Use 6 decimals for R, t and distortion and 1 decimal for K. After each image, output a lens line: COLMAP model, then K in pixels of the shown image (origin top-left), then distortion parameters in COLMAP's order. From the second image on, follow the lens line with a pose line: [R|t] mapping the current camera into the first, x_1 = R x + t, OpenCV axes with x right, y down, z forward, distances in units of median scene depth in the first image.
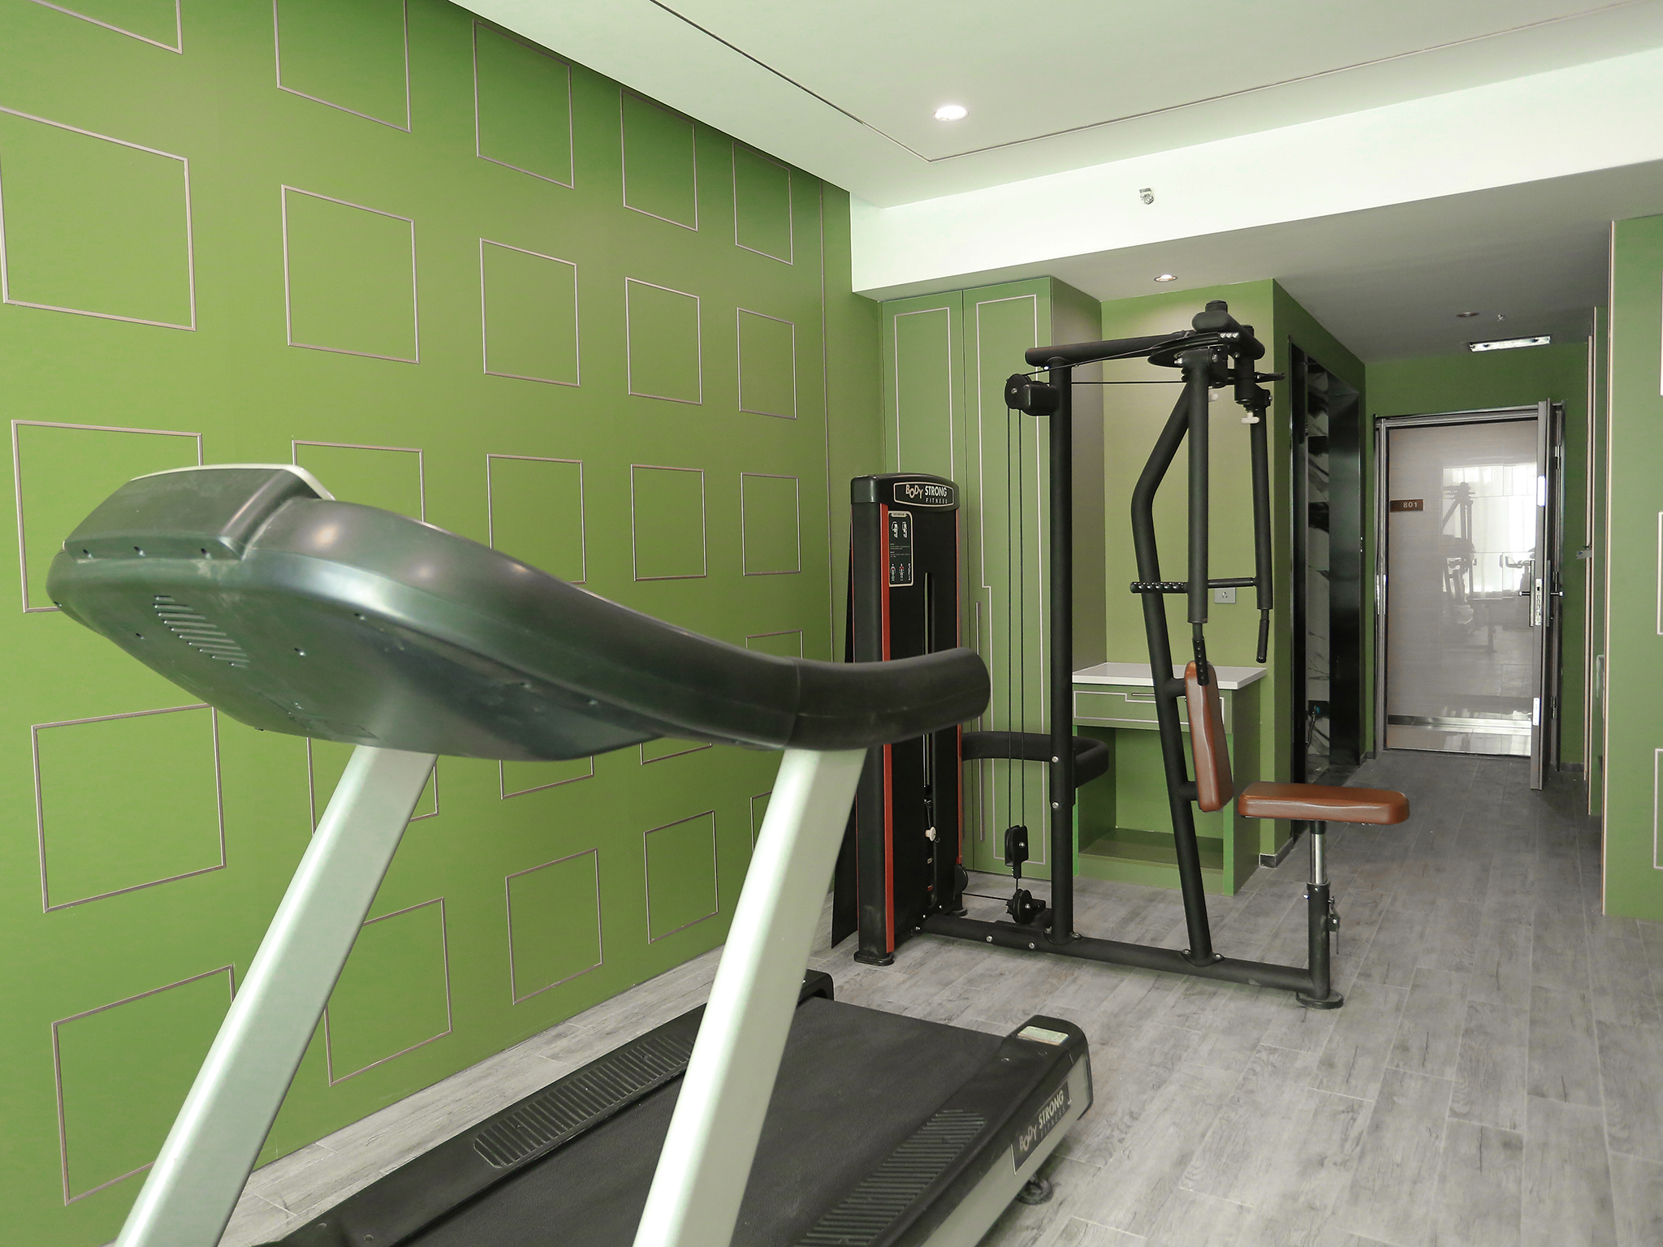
lens RADIAL K [[1142.6, 0, 831.5], [0, 1142.6, 623.5], [0, 0, 1]] dist [-0.064441, 0.045640]
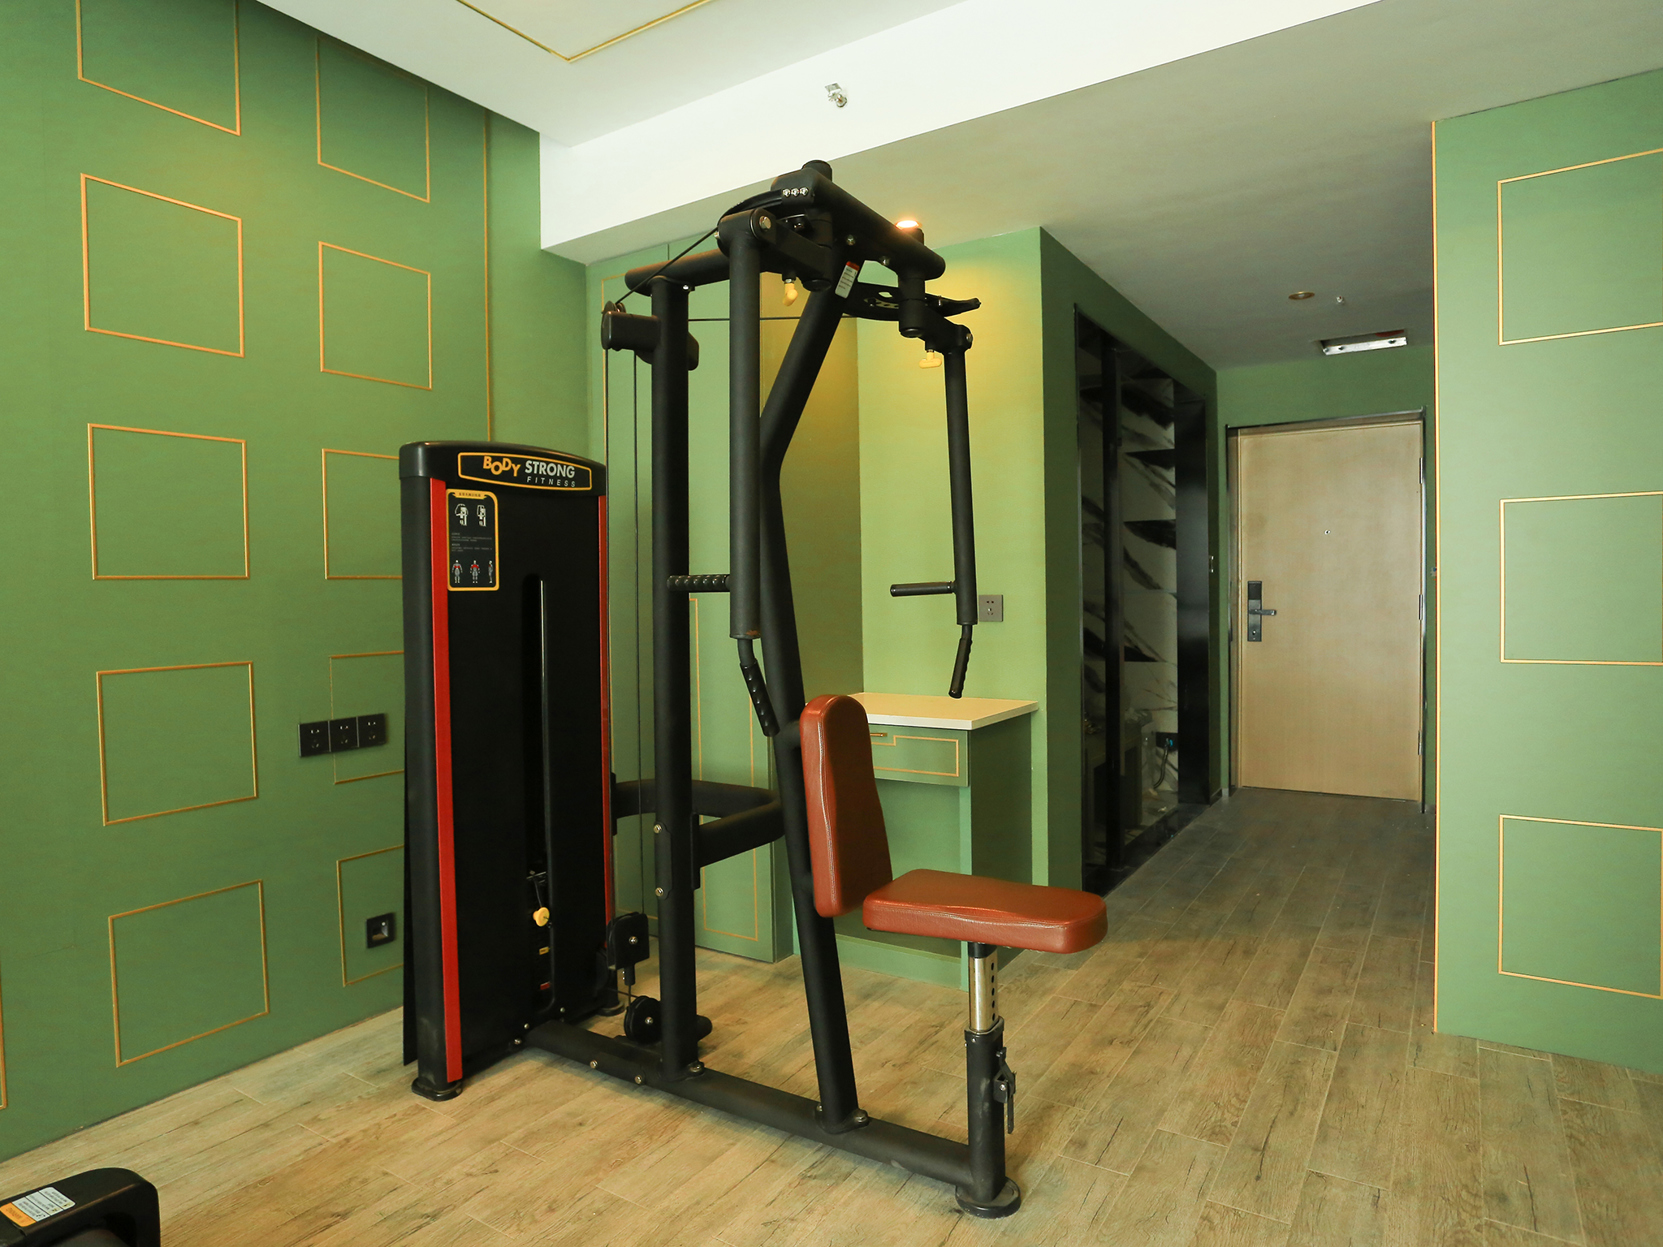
lens RADIAL K [[1000.5, 0, 831.5], [0, 1000.5, 623.5], [0, 0, 1]] dist [-0.057465, 0.033997]
pose [[0.999911, 0.013318, -0.001143, 0.298704], [-0.013340, 0.999645, -0.023071, 0.000733], [0.000835, 0.023084, 0.999733, 0.350923]]
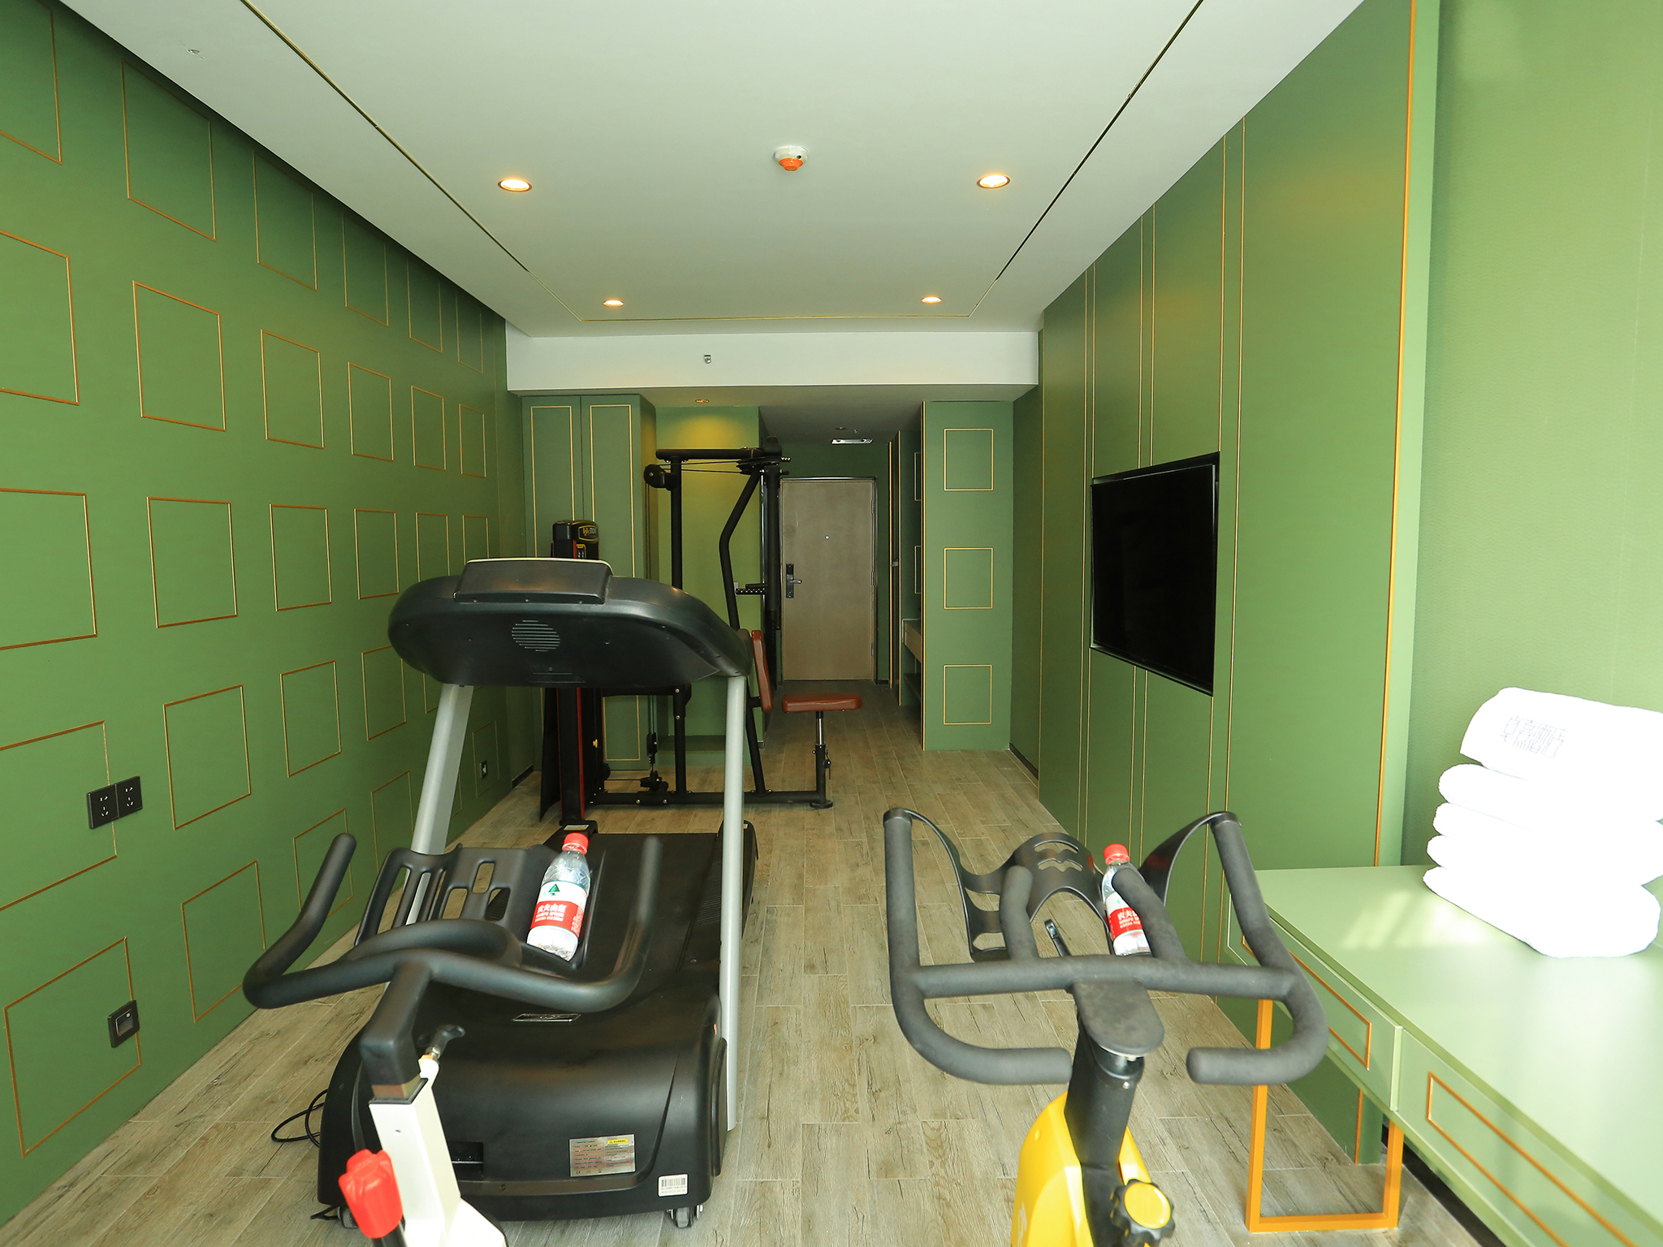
lens RADIAL K [[913.3, 0, 831.5], [0, 913.3, 623.5], [0, 0, 1]] dist [-0.053134, 0.000421]
pose [[0.827177, -0.032456, 0.561004, -0.370777], [0.017791, 0.999343, 0.031582, -0.021114], [-0.561660, -0.016143, 0.827210, -0.260580]]
